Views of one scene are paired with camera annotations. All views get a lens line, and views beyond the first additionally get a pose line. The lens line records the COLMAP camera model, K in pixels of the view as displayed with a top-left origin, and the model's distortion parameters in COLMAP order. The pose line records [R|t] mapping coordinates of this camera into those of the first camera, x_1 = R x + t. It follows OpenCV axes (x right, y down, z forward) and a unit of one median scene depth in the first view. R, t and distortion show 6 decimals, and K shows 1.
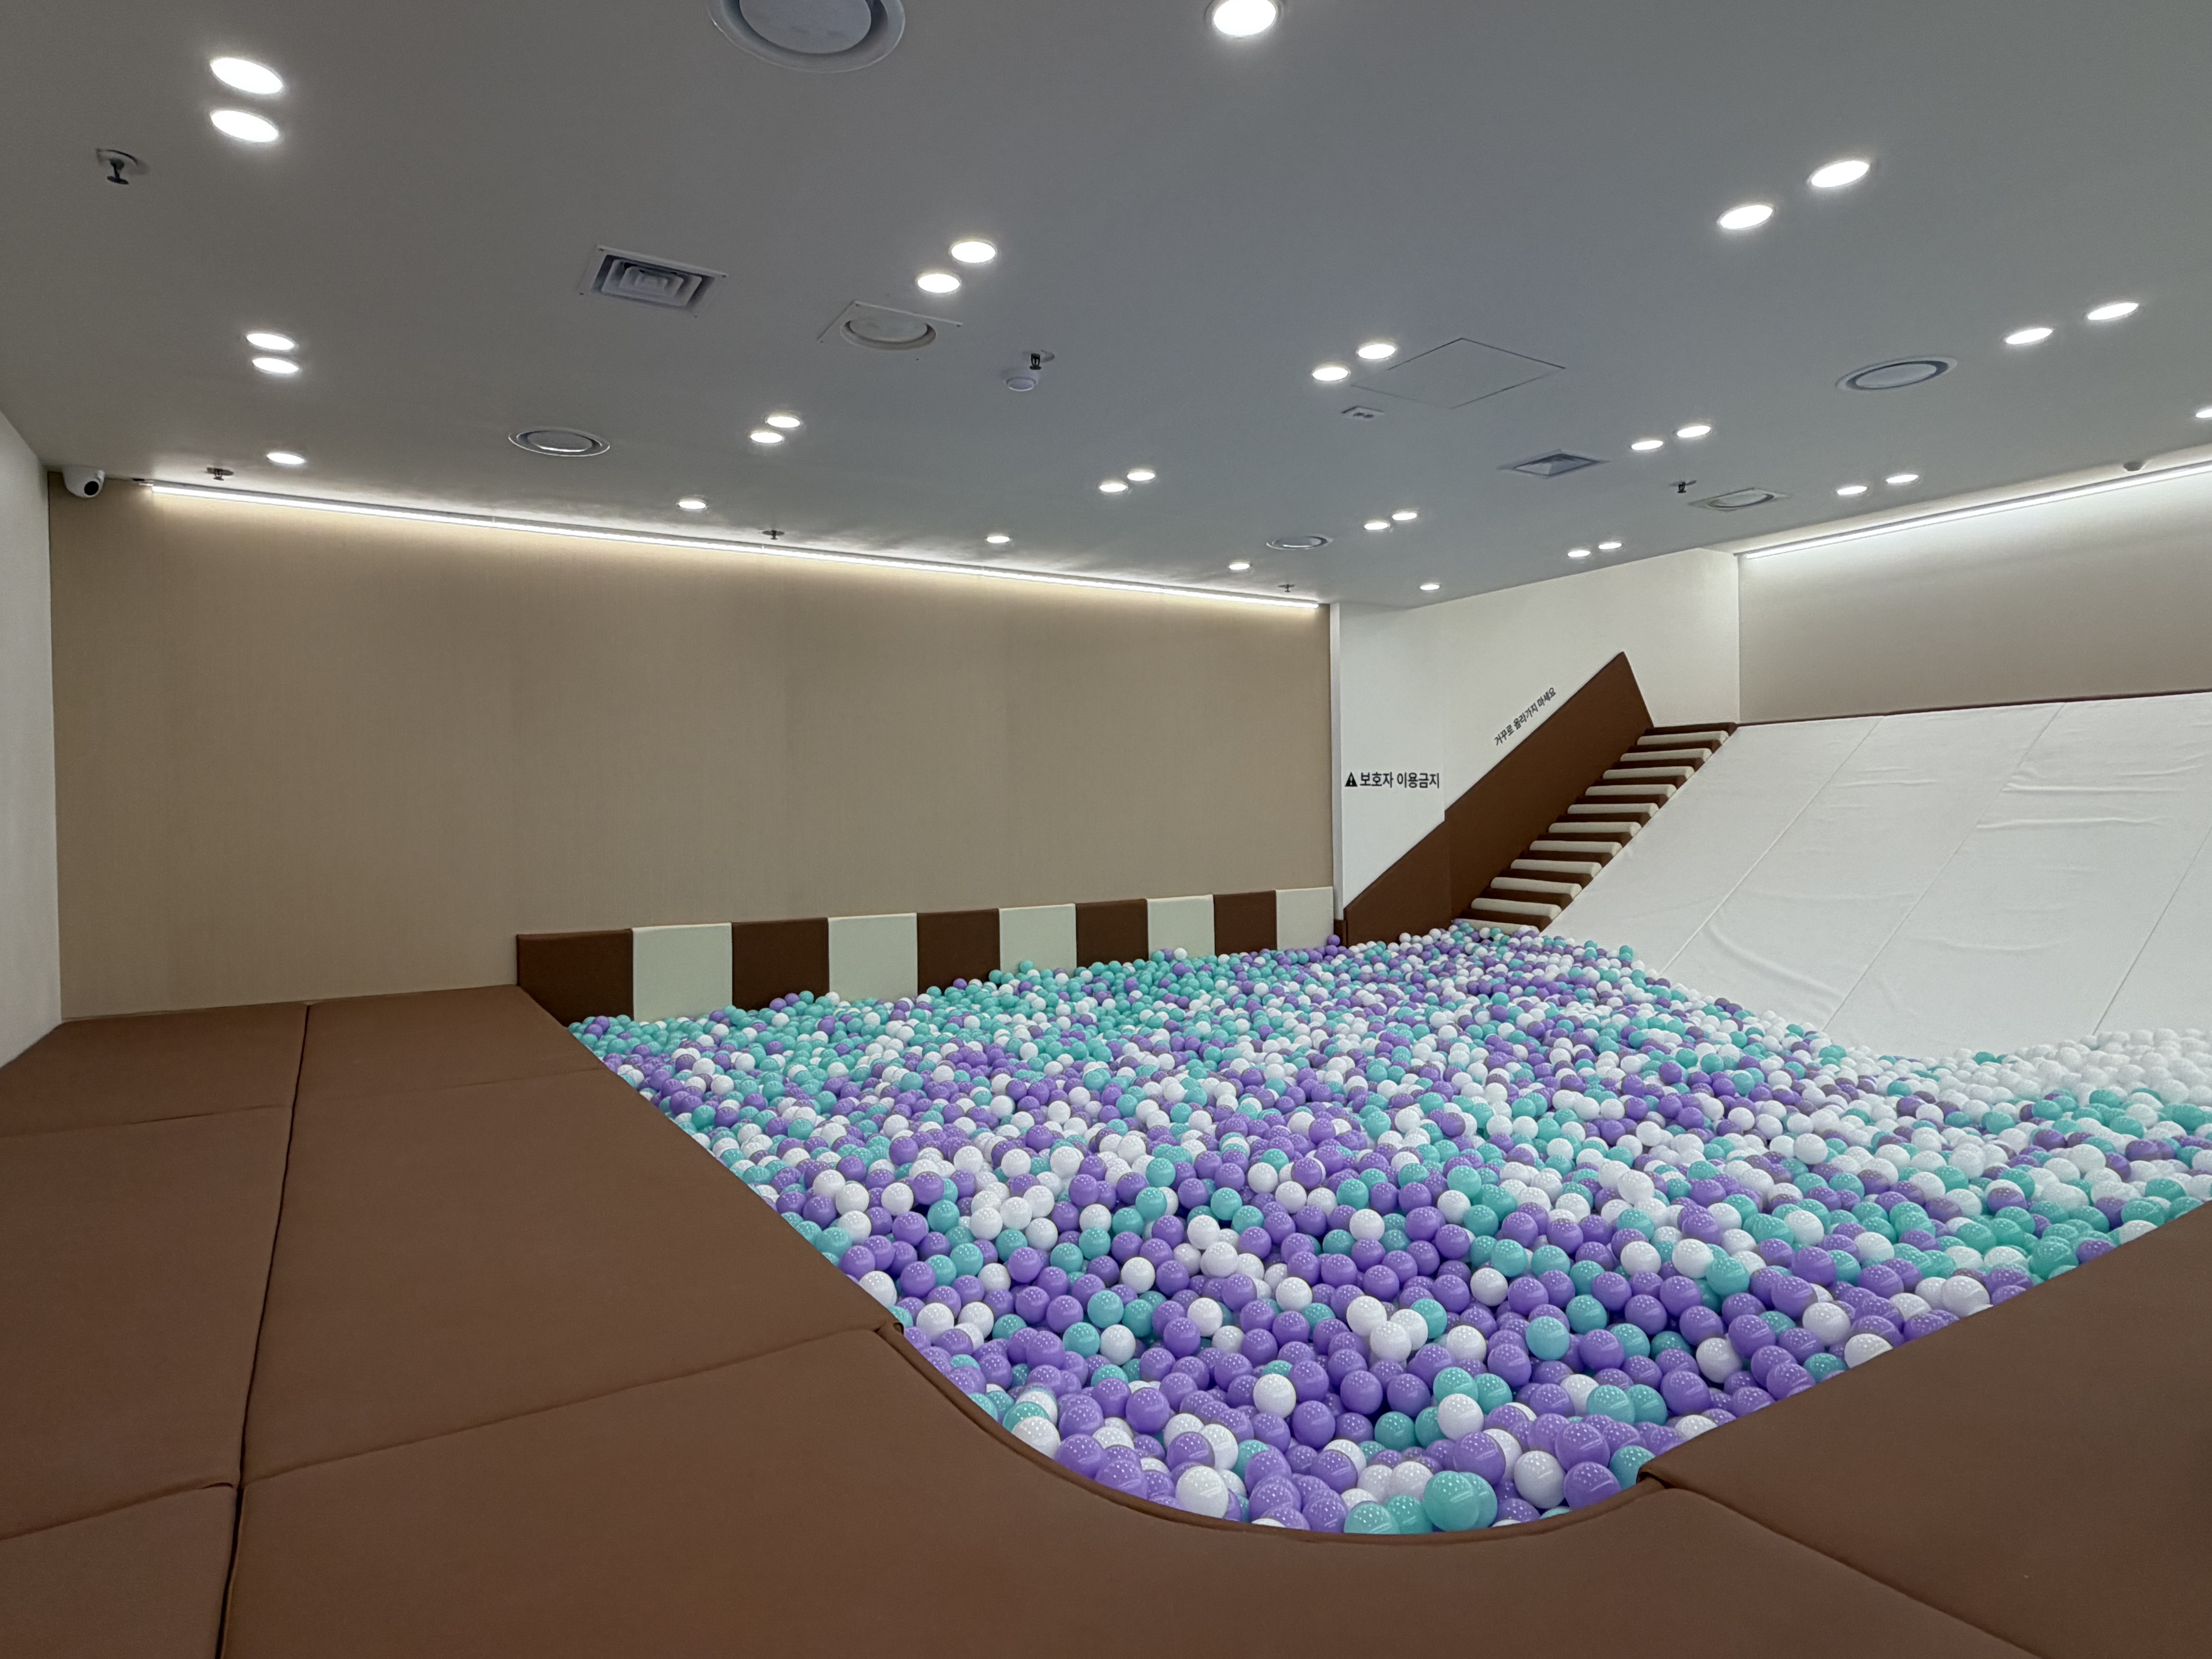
lens RADIAL K [[1237.7, 0, 1098.8], [0, 1237.7, 843.0], [0, 0, 1]] dist [-0.006983, 0.013778]
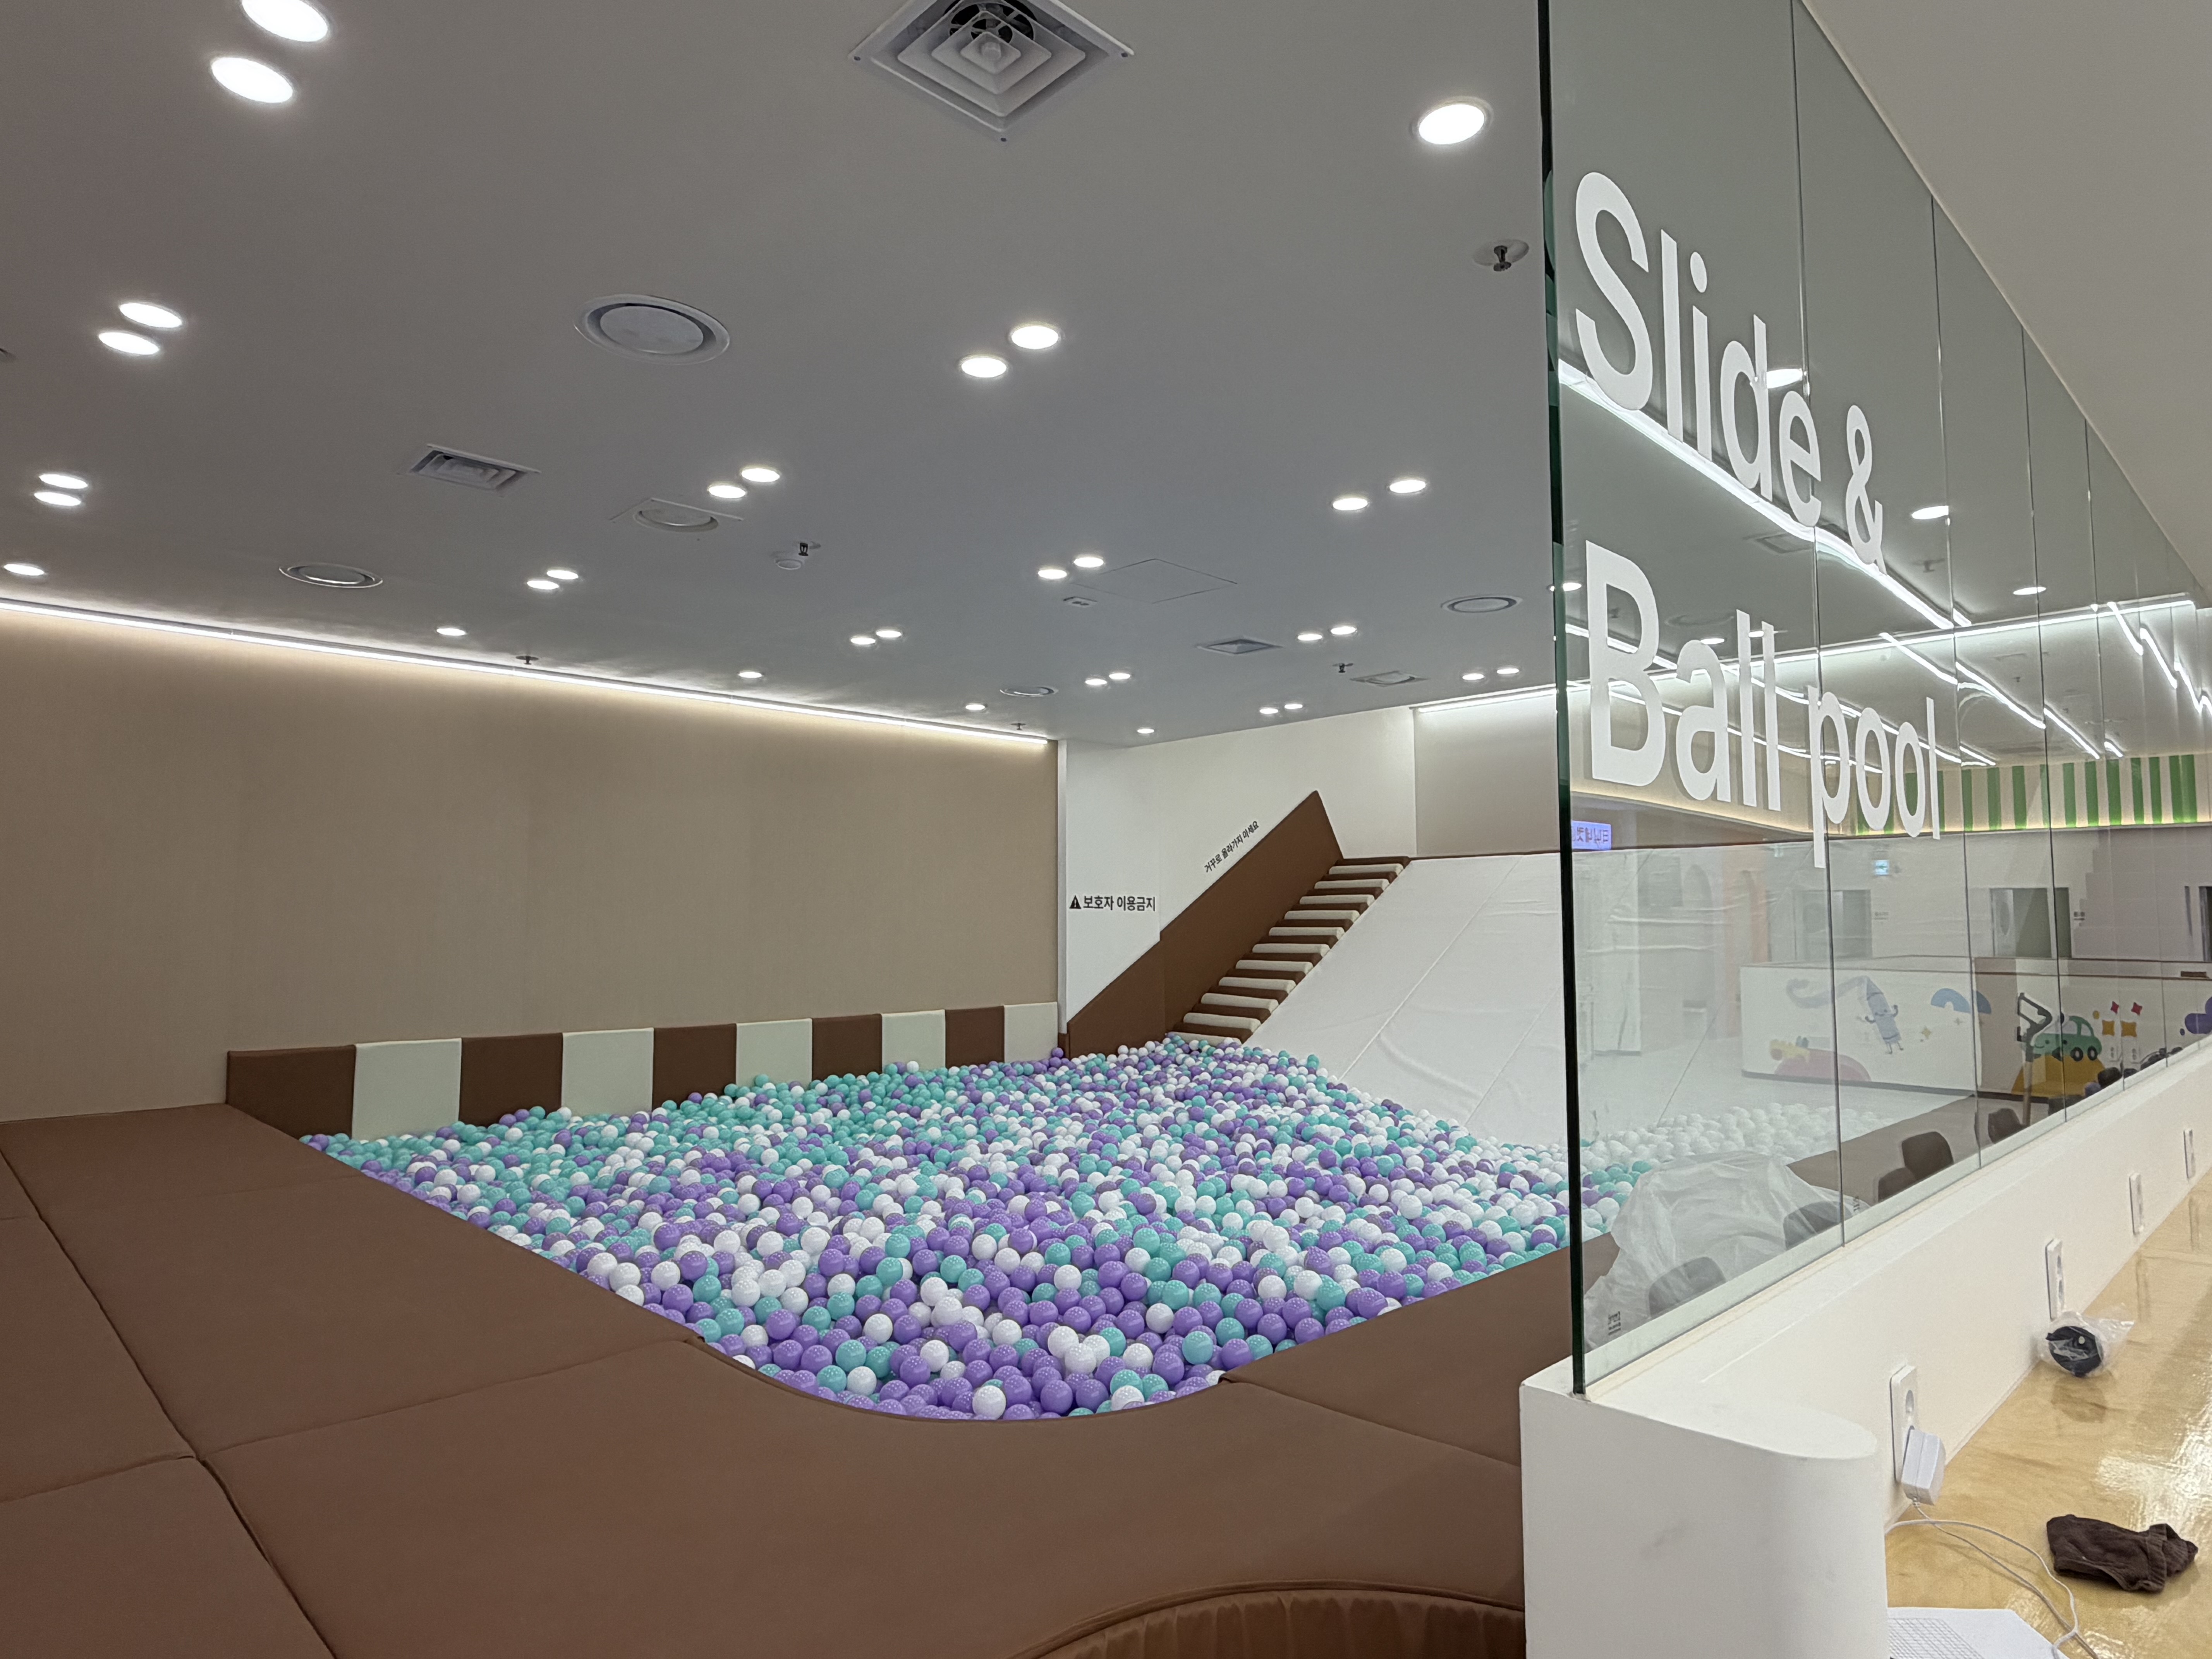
lens RADIAL K [[1285.3, 0, 1104.7], [0, 1285.3, 834.1], [0, 0, 1]] dist [-0.002560, 0.004808]
pose [[0.976809, 0.027863, 0.212293, -0.015675], [-0.007477, 0.995331, -0.096231, -0.003906], [-0.213983, 0.092412, 0.972456, -0.147446]]
